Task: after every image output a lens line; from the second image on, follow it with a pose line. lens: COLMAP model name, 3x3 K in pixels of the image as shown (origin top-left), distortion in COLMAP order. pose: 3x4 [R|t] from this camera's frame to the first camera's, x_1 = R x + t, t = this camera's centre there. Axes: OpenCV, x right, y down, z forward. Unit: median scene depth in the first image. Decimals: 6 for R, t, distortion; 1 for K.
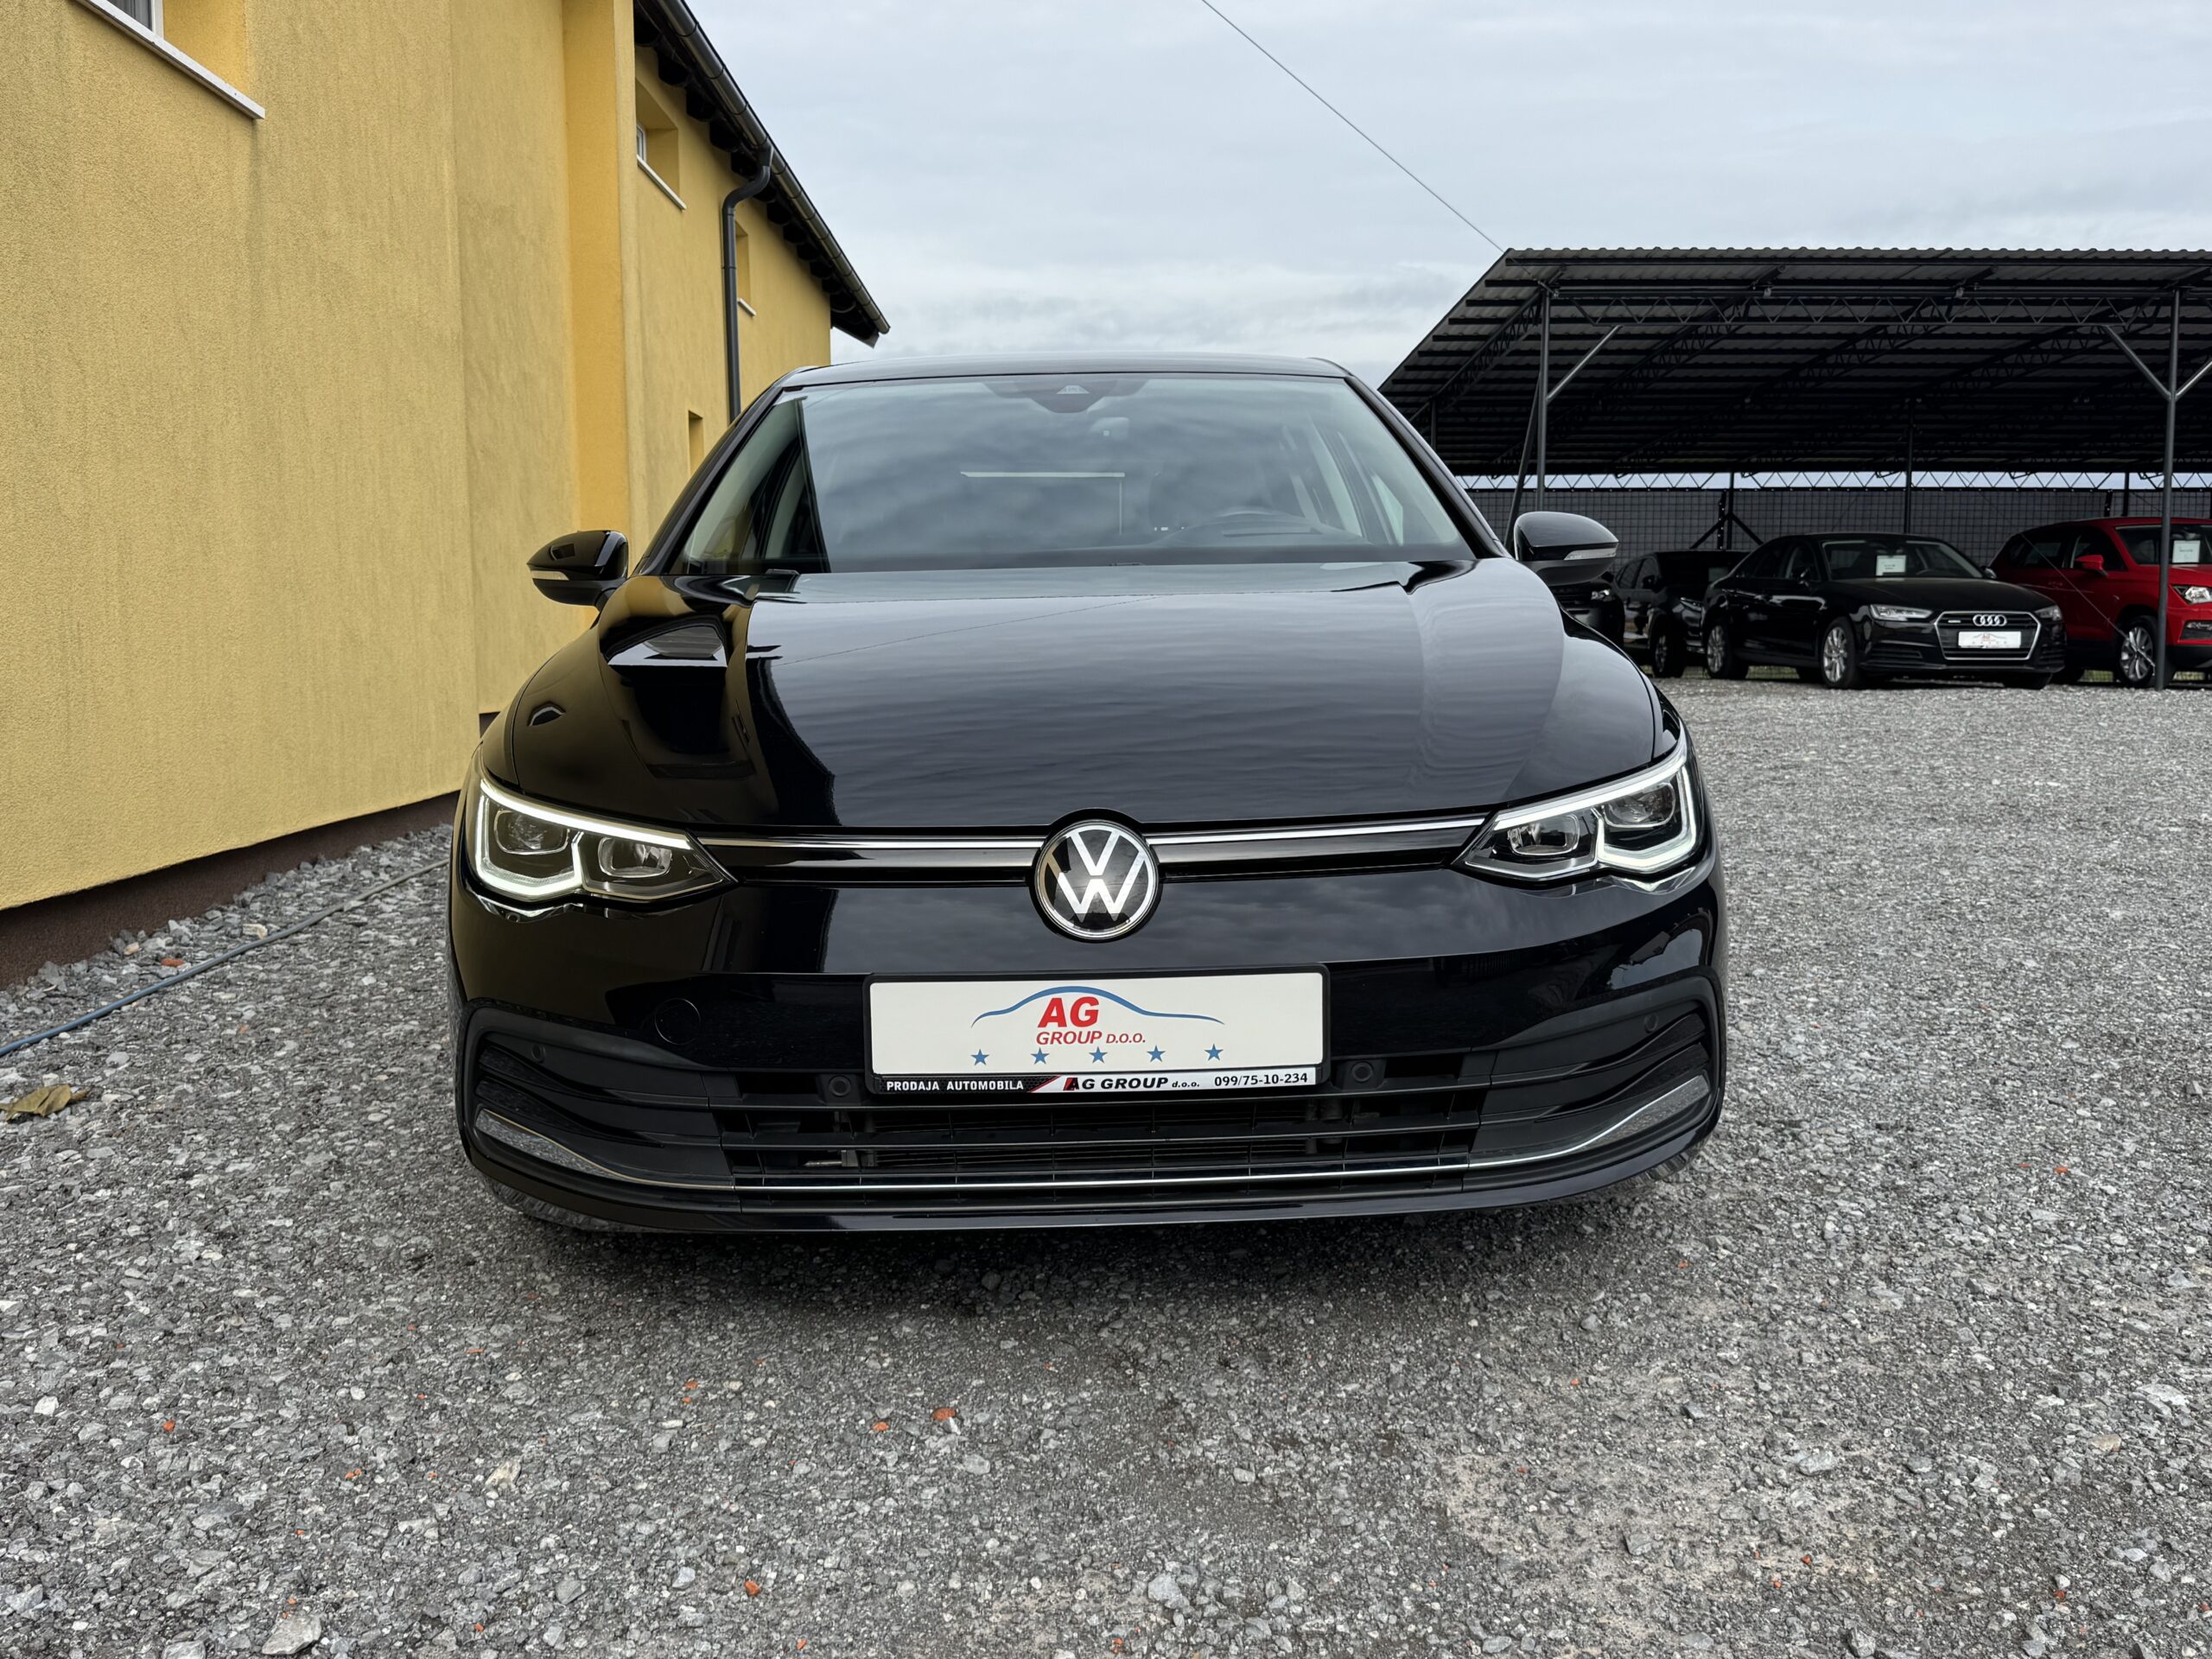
lens RADIAL K [[1953.1, 0, 1106.0], [0, 1953.1, 829.5], [0, 0, 1]] dist [0.112301, -0.189487]
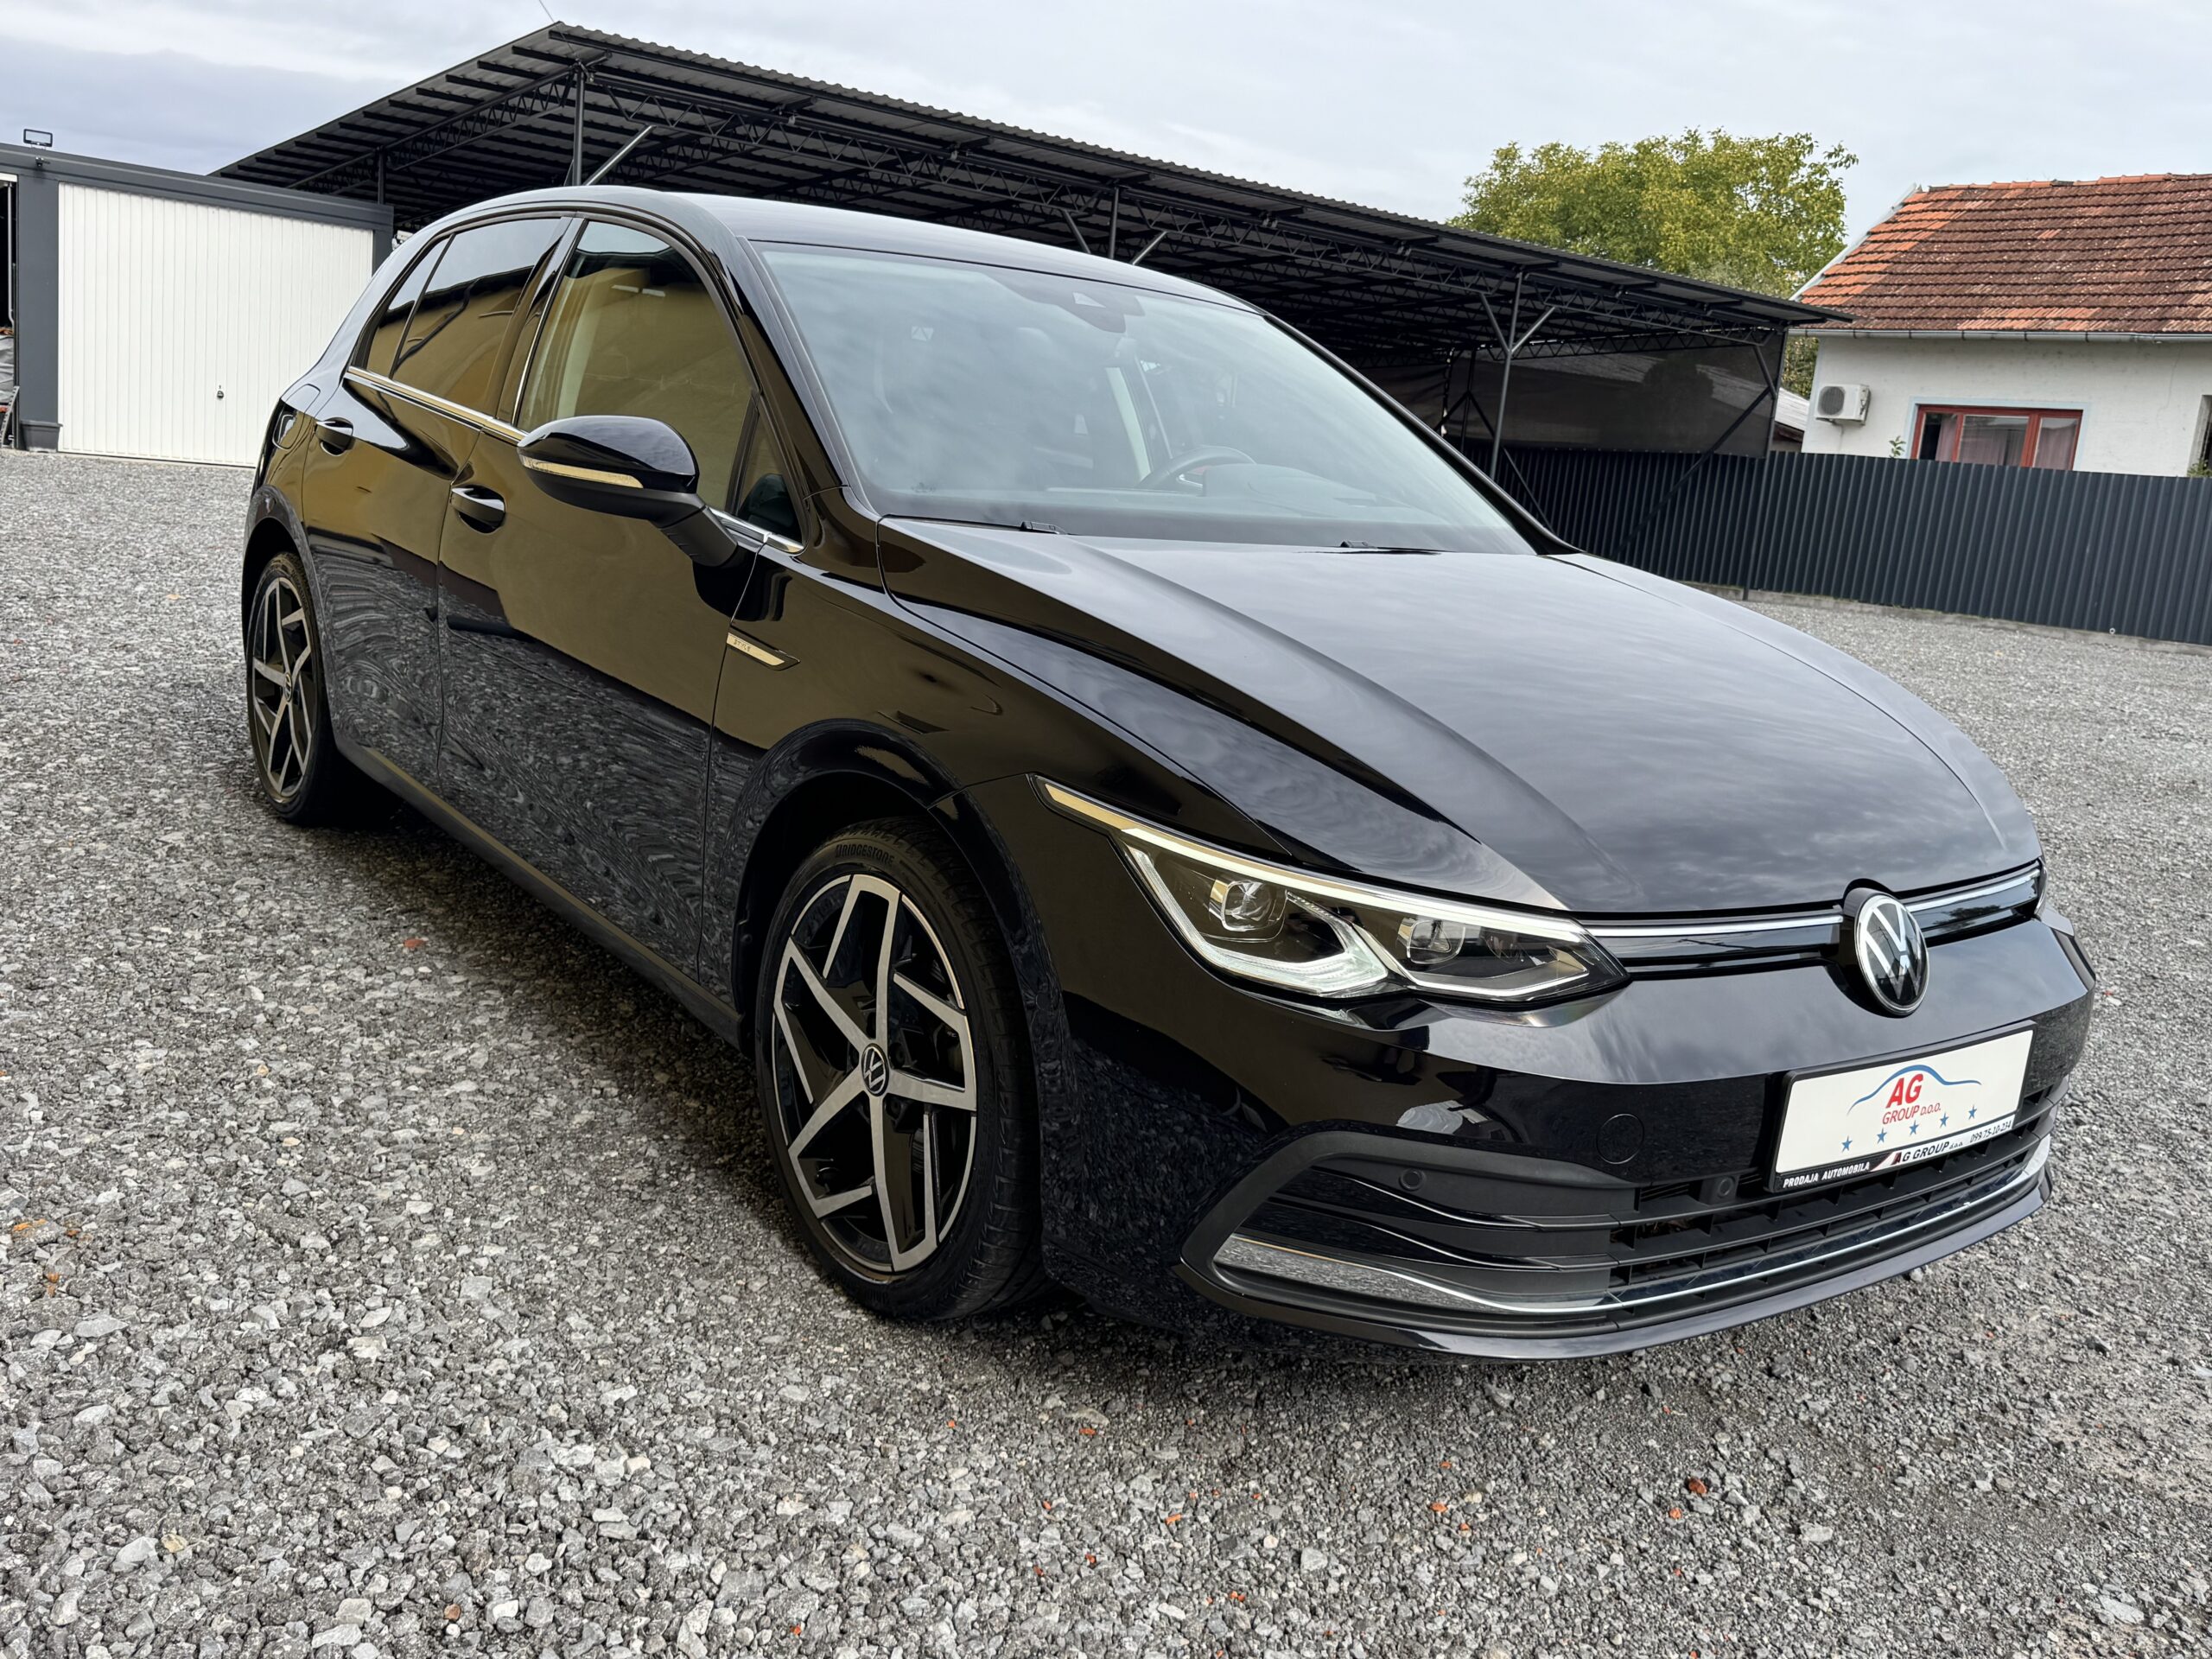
lens RADIAL K [[1919.6, 0, 1117.0], [0, 1919.6, 867.7], [0, 0, 1]] dist [0.118285, -0.191453]
pose [[0.806745, -0.039731, 0.589563, -0.706881], [-0.038473, 0.992088, 0.119504, -0.094909], [-0.589647, -0.119092, 0.798833, 0.337006]]
